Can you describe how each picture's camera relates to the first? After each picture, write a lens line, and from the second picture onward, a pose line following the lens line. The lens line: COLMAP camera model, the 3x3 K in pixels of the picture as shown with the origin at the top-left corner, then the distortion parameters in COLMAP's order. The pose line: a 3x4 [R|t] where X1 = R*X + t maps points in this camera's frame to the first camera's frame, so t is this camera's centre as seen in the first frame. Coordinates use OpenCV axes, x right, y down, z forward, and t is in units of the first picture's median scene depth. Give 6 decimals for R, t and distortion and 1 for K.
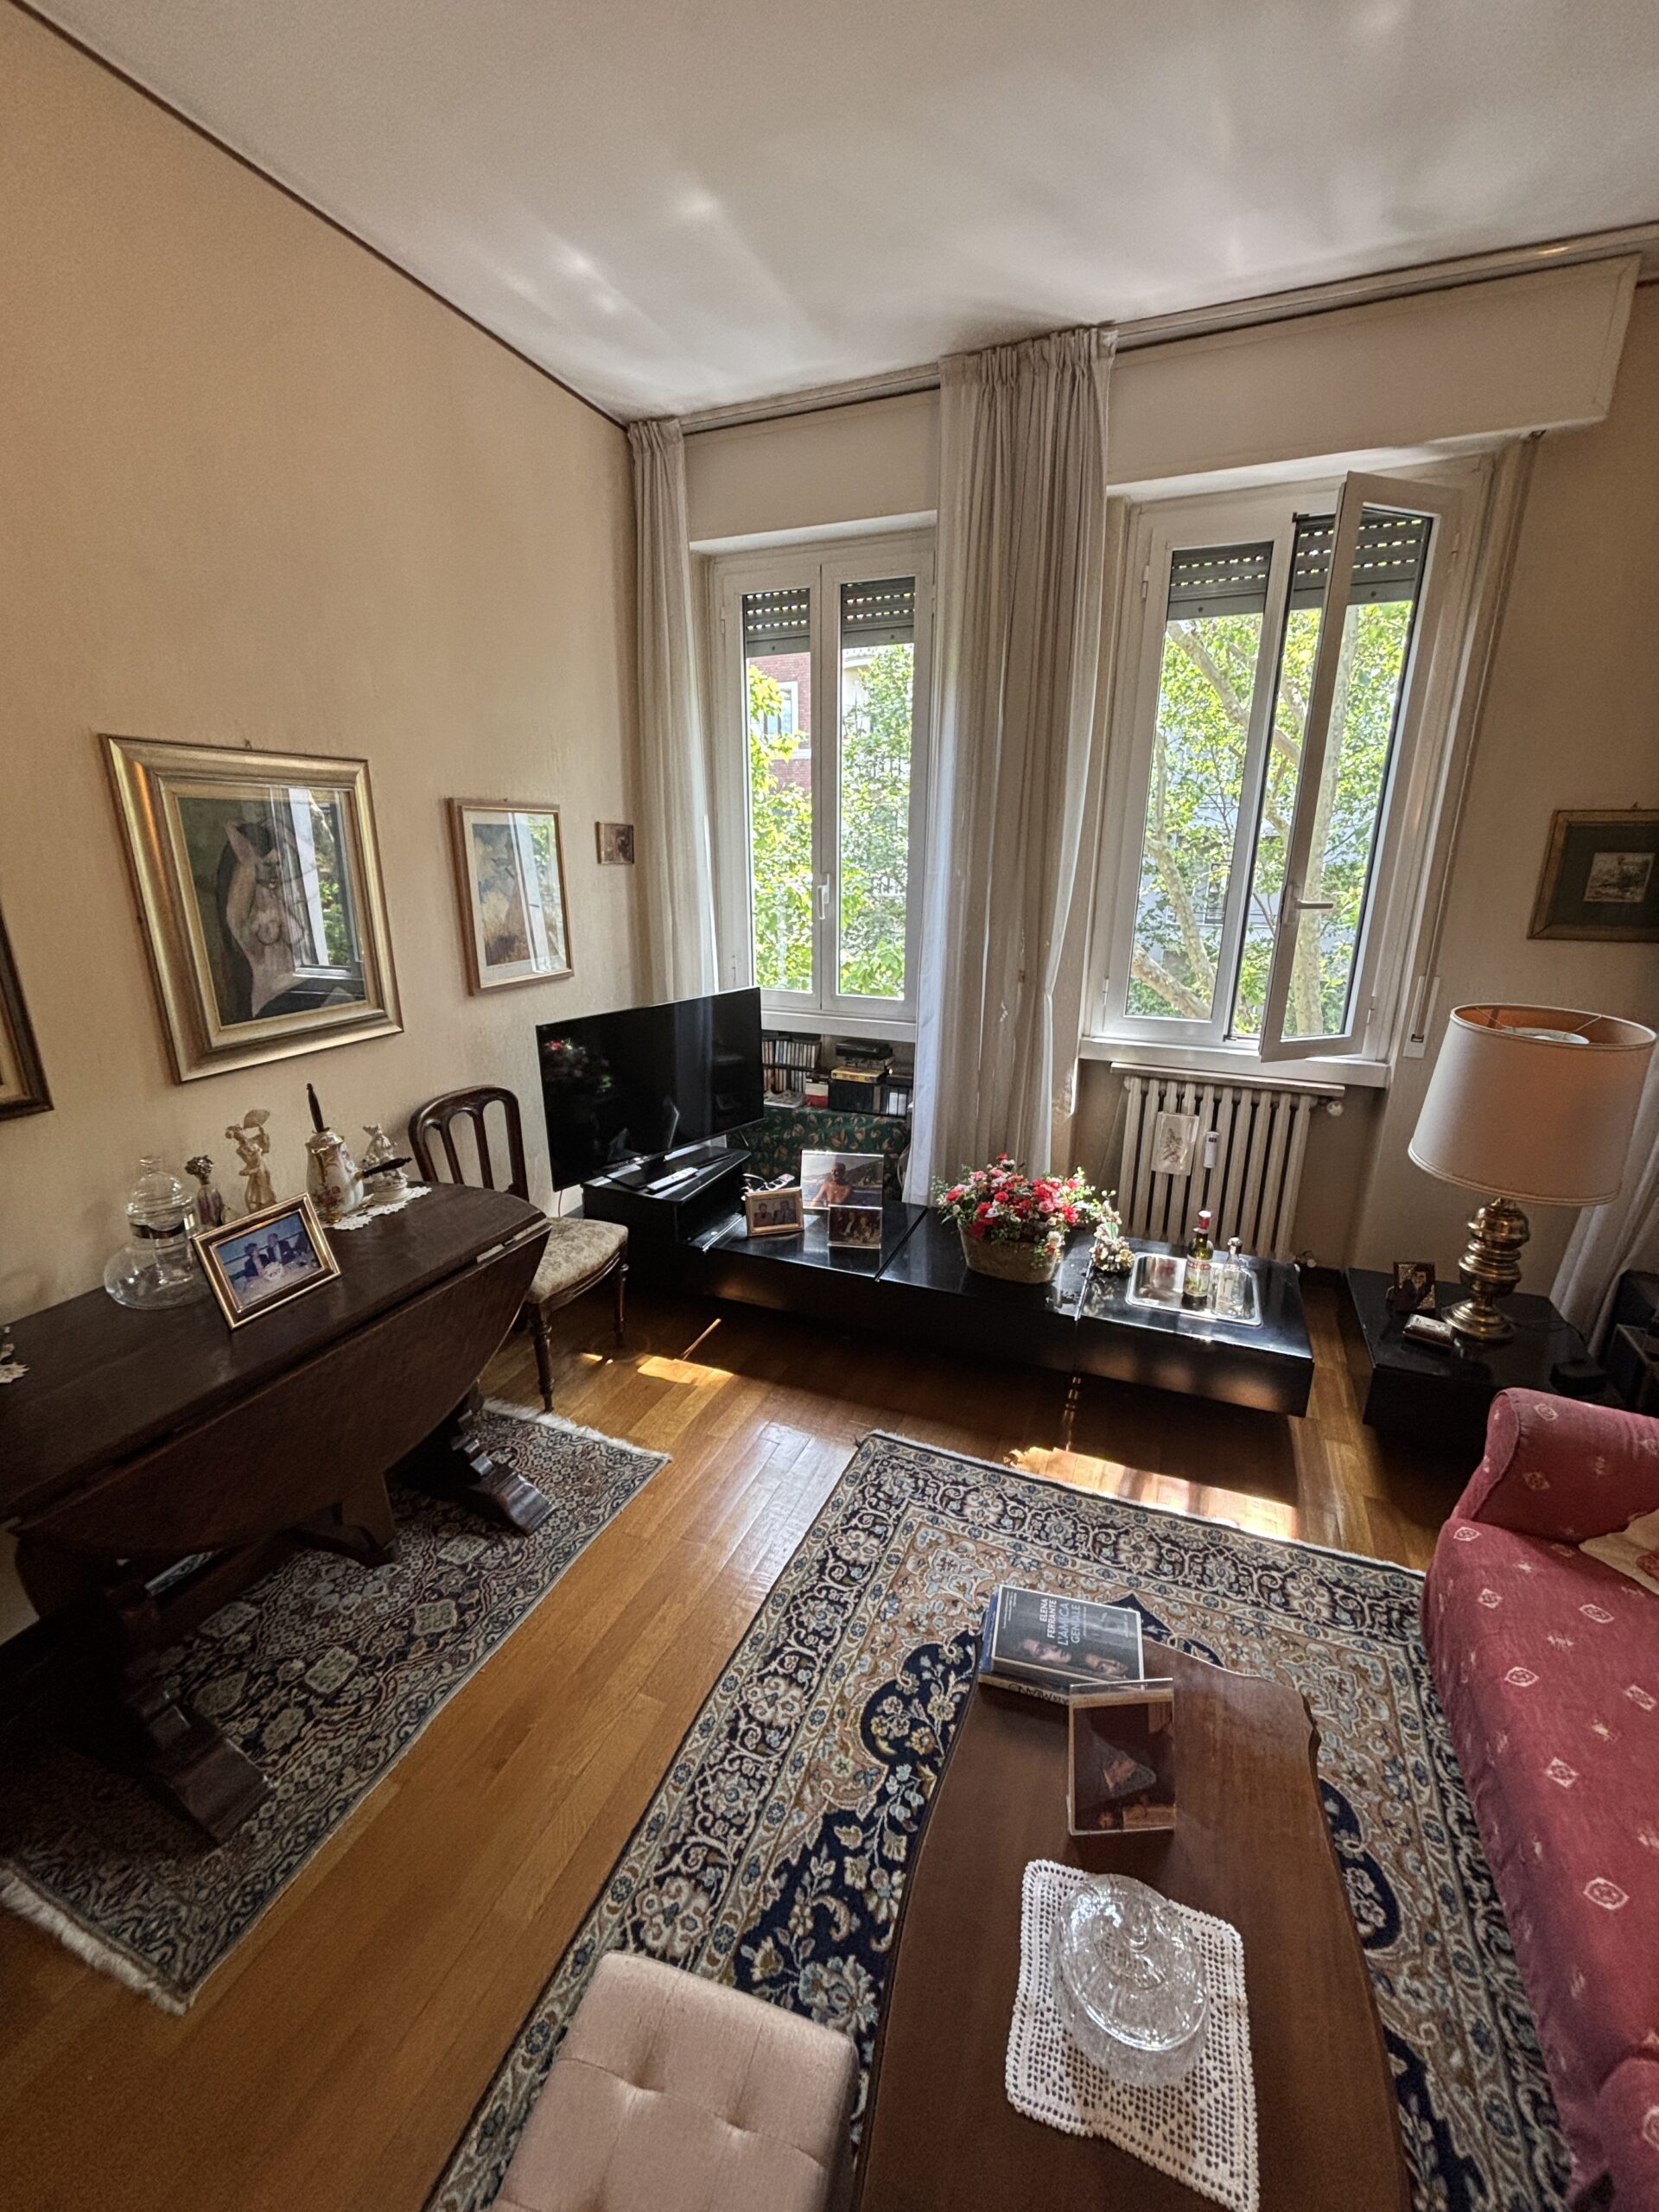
lens RADIAL K [[895.4, 0, 830.4], [0, 895.4, 1100.4], [0, 0, 1]] dist [-0.015149, 0.012365]
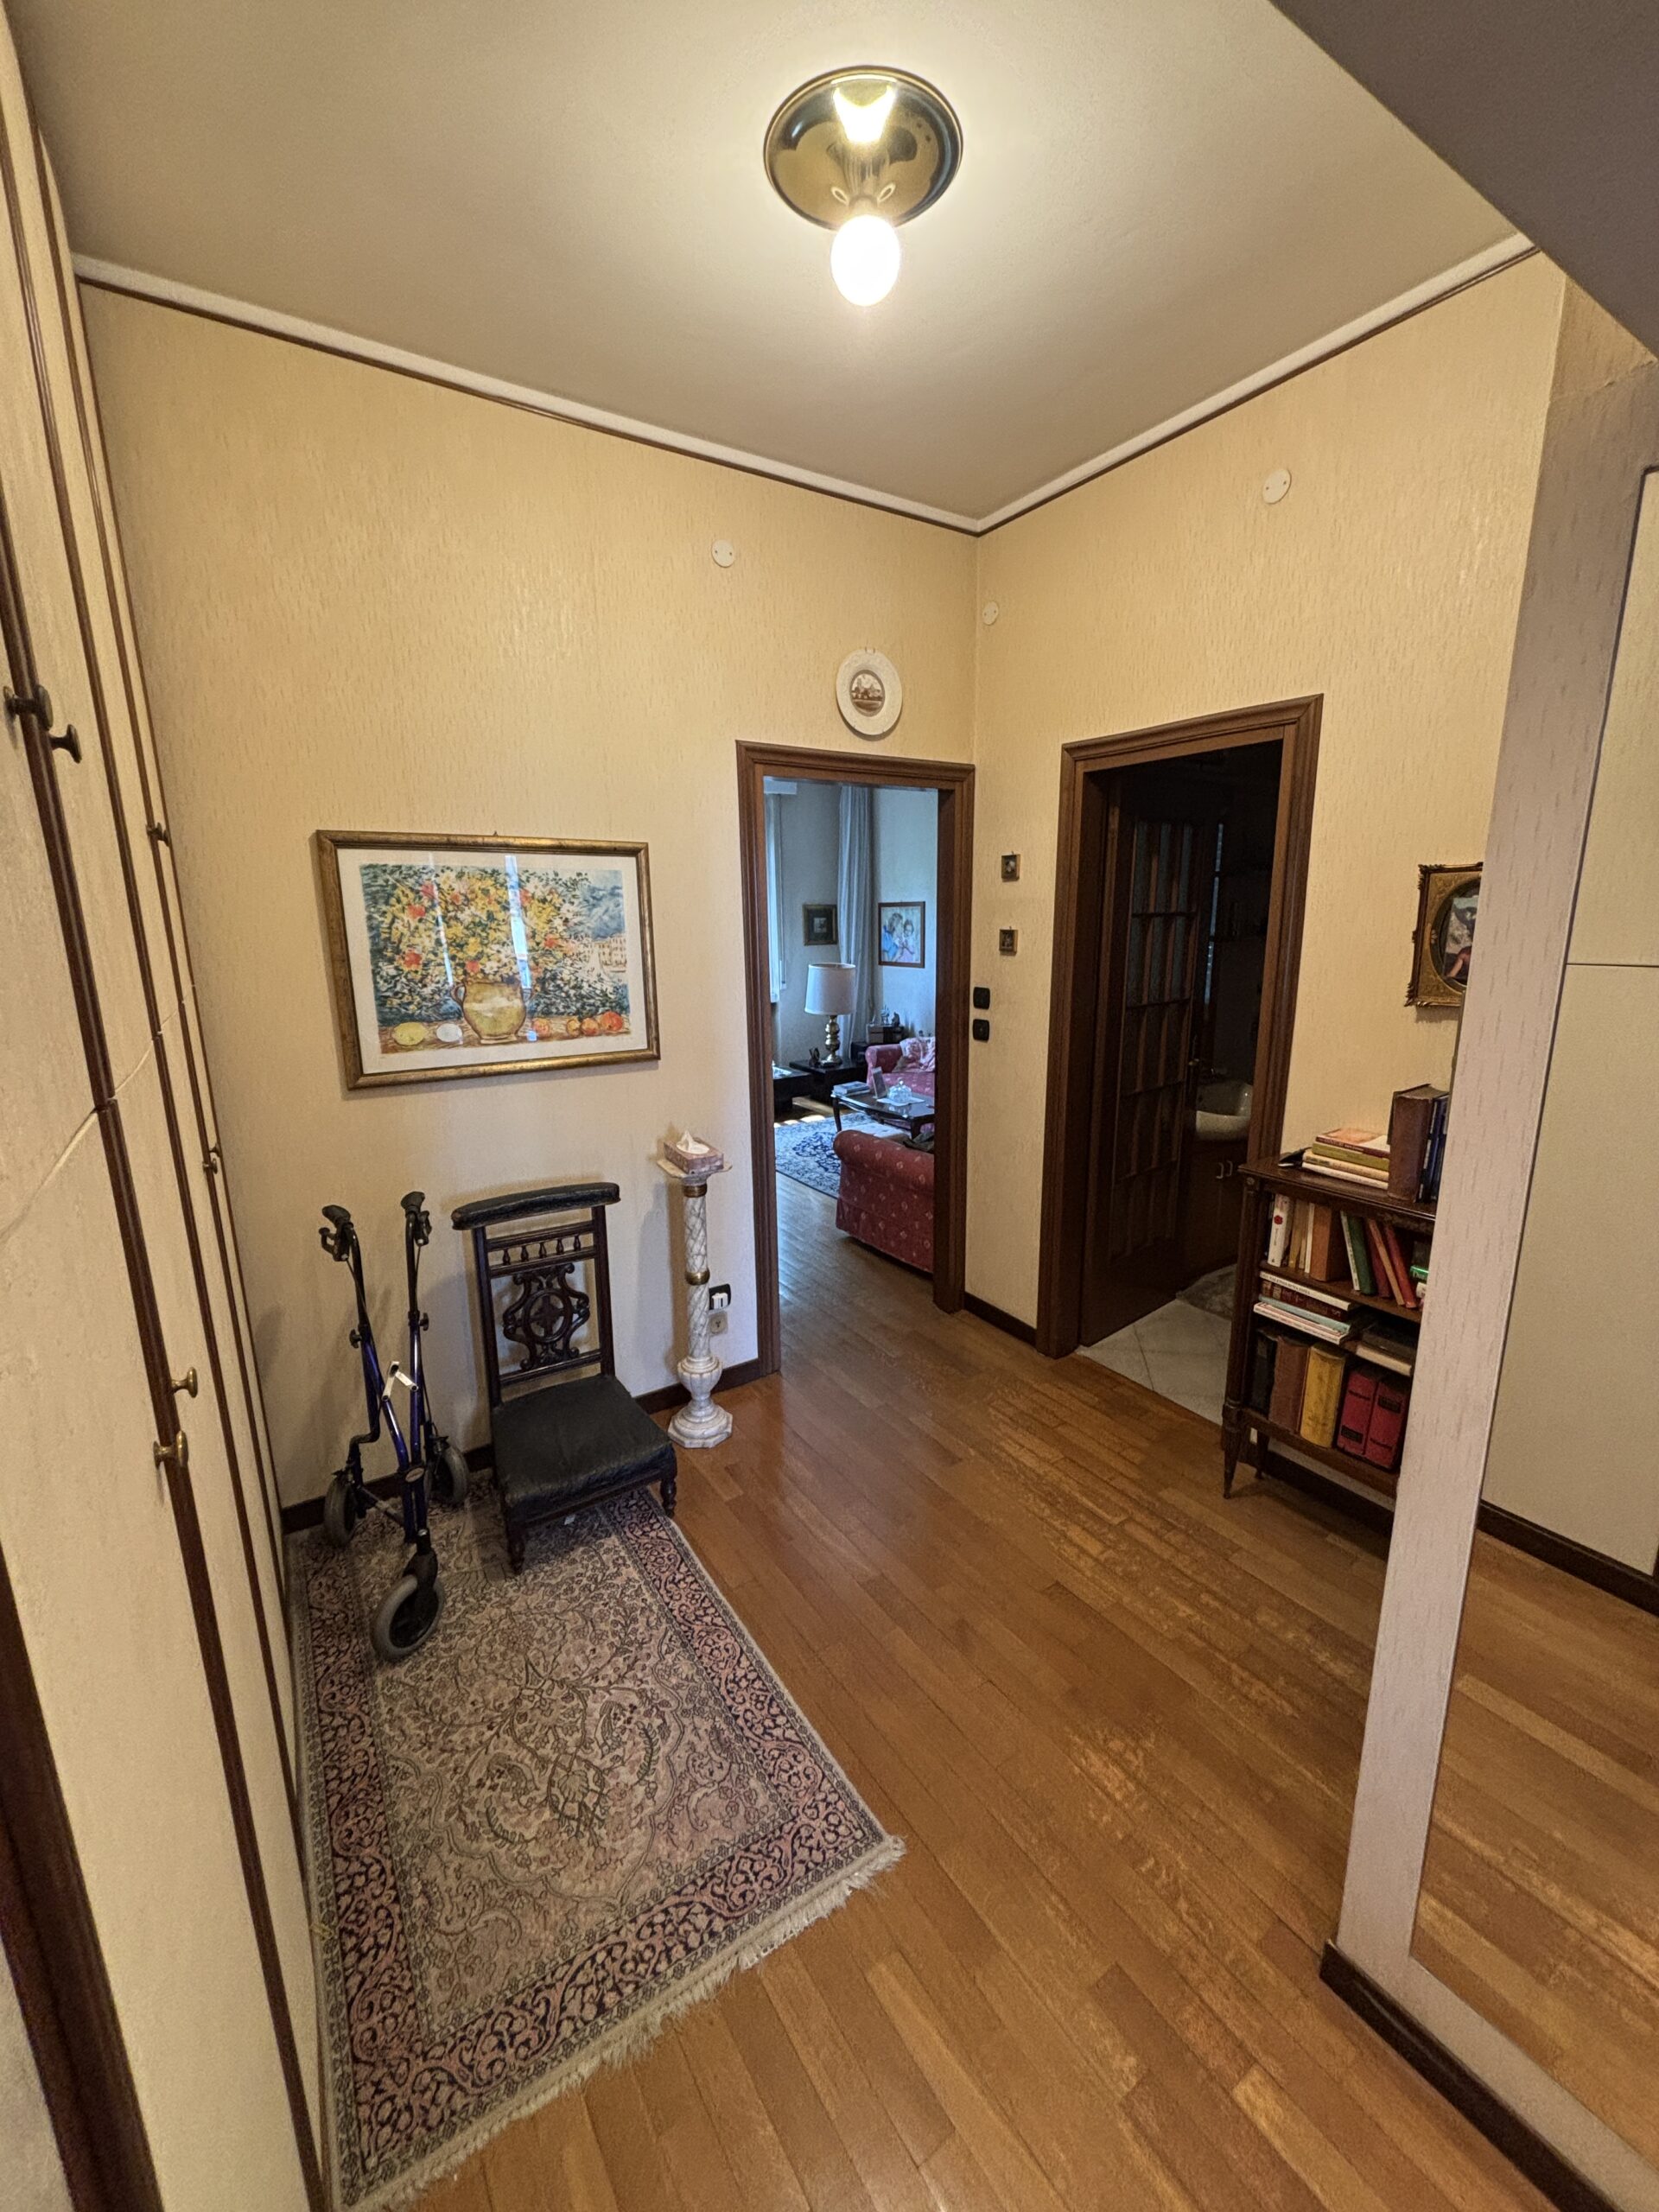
lens RADIAL K [[896.9, 0, 833.9], [0, 896.9, 1101.4], [0, 0, 1]] dist [0.000436, 0.004276]
pose [[0.559220, -0.191661, 0.806560, -2.440464], [0.249561, 0.966699, 0.056684, 0.268527], [-0.790565, 0.169587, 0.588428, -1.131721]]
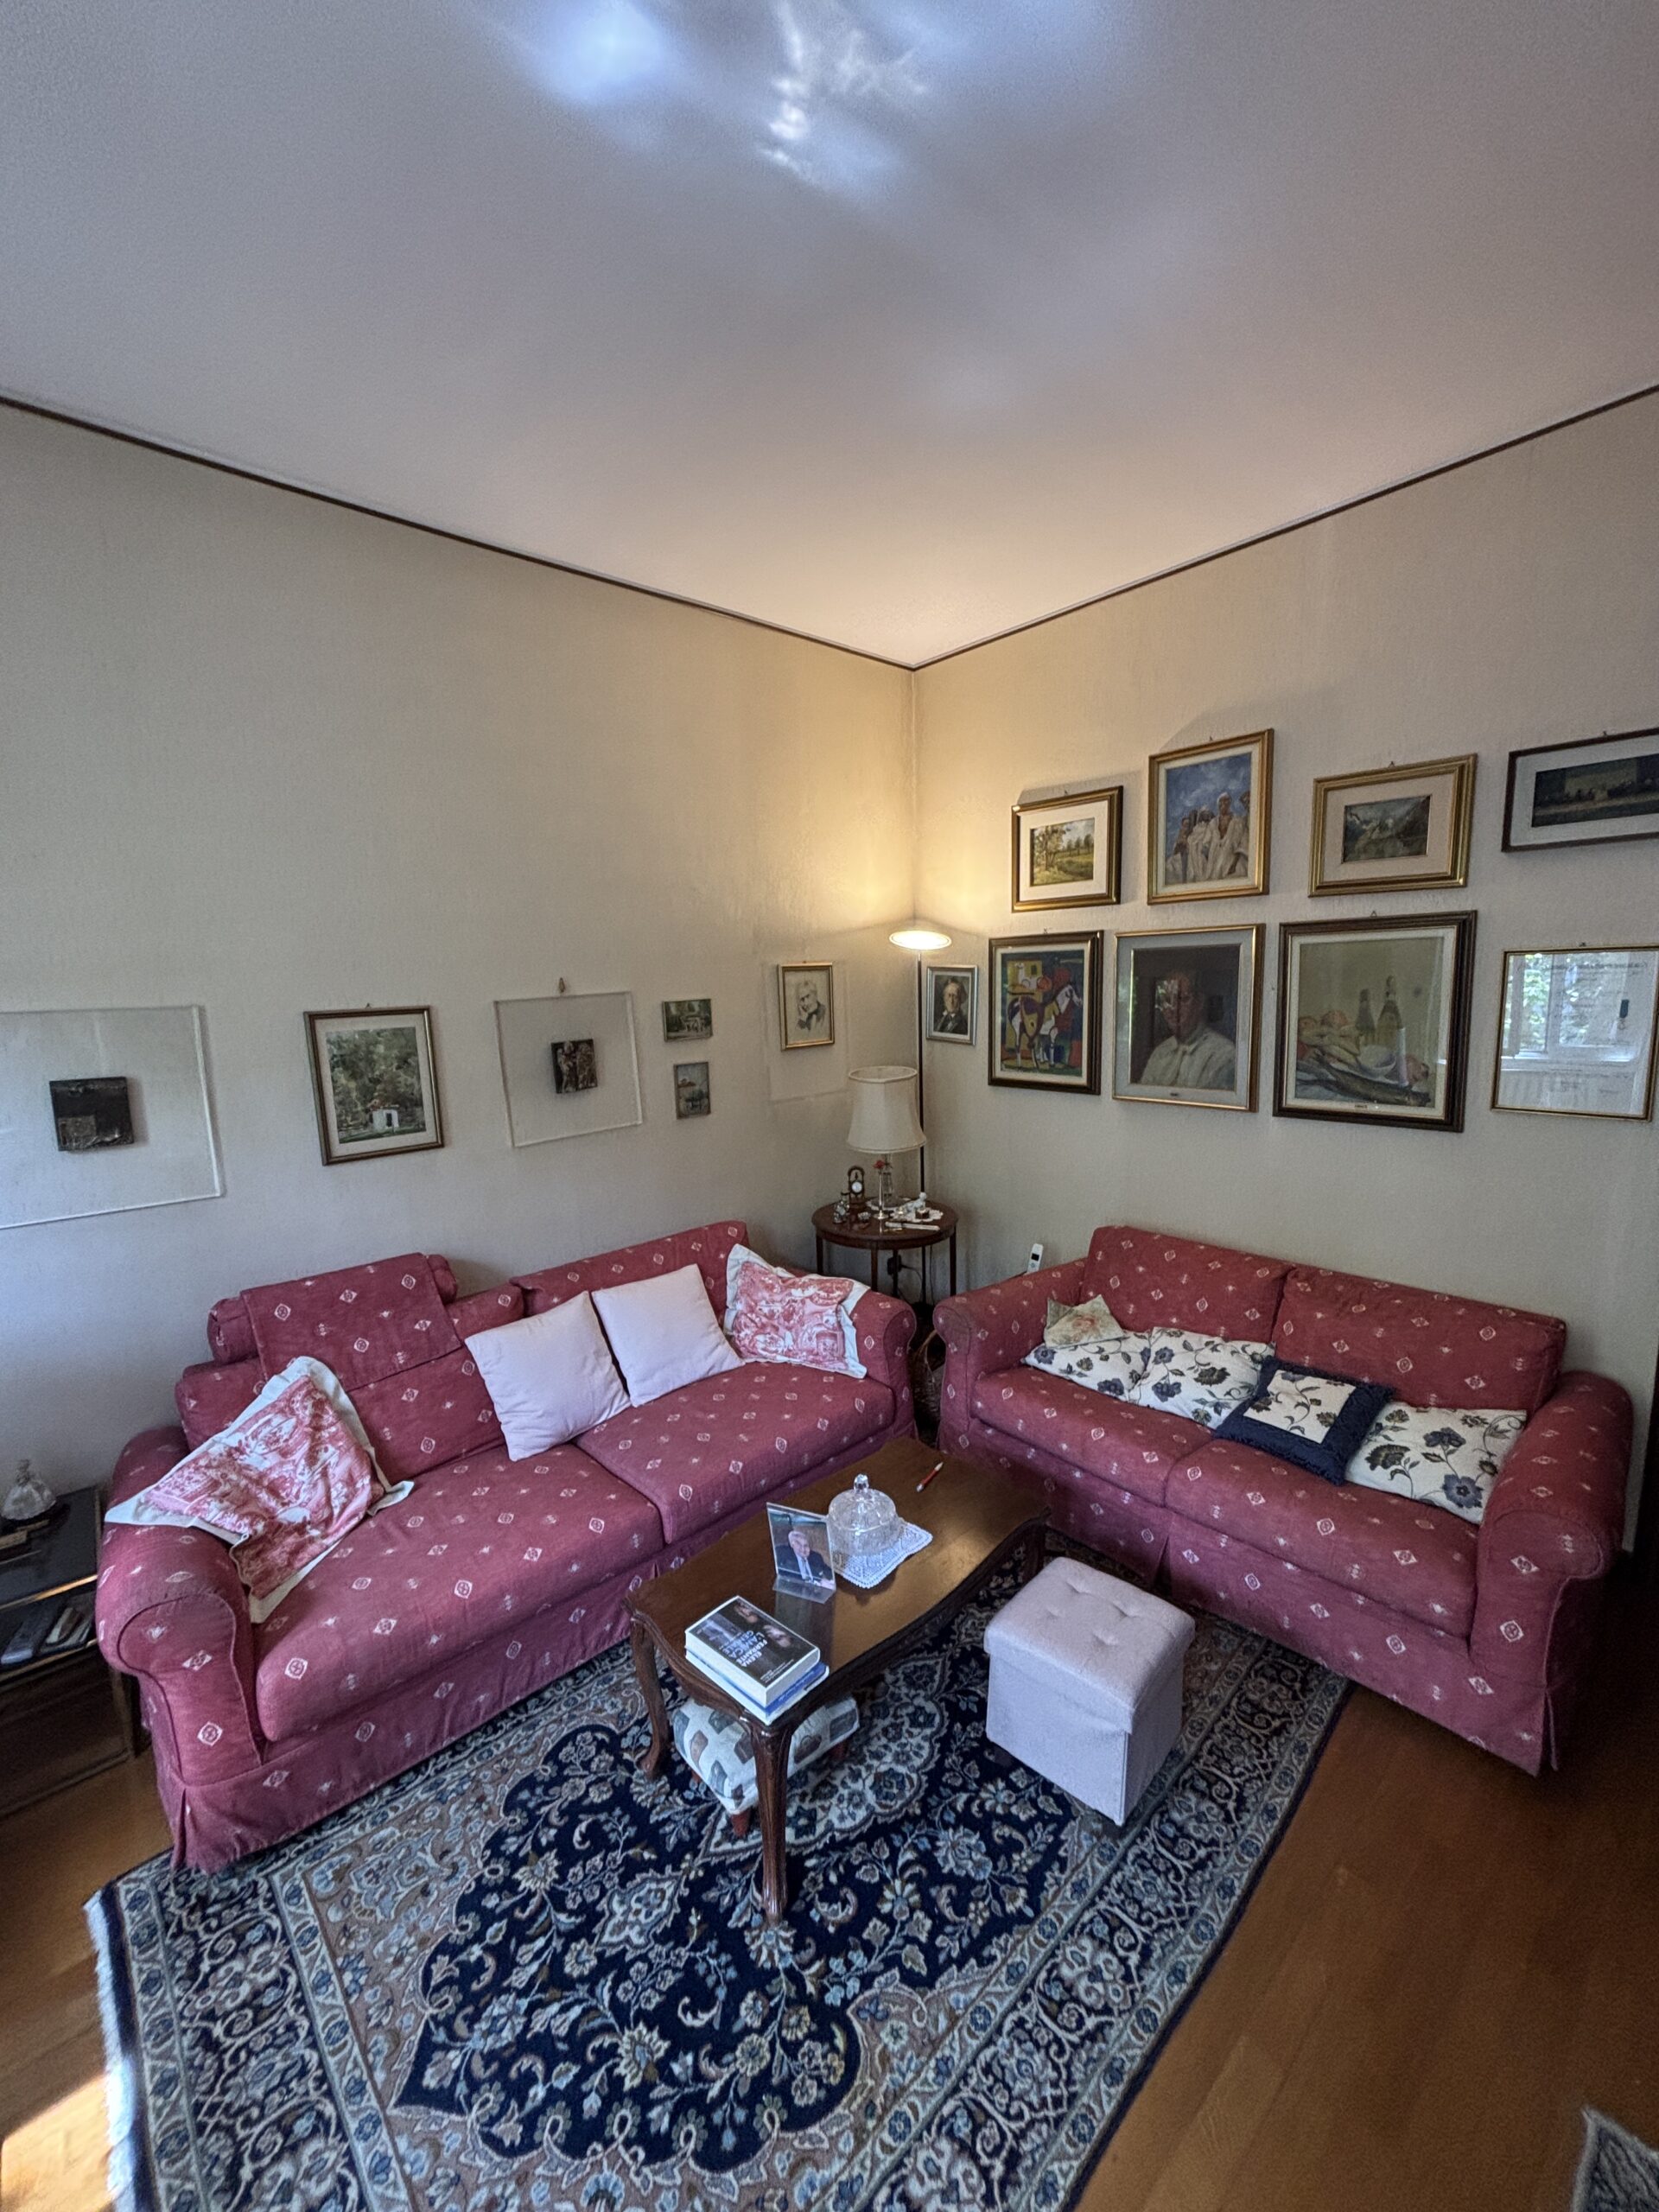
lens RADIAL K [[887.6, 0, 831.9], [0, 887.6, 1104.0], [0, 0, 1]] dist [0.000143, 0.003217]
pose [[-0.901878, -0.045225, 0.429617, -0.220033], [0.142550, 0.907642, 0.394797, -0.361765], [-0.407793, 0.417301, -0.812136, 1.123844]]
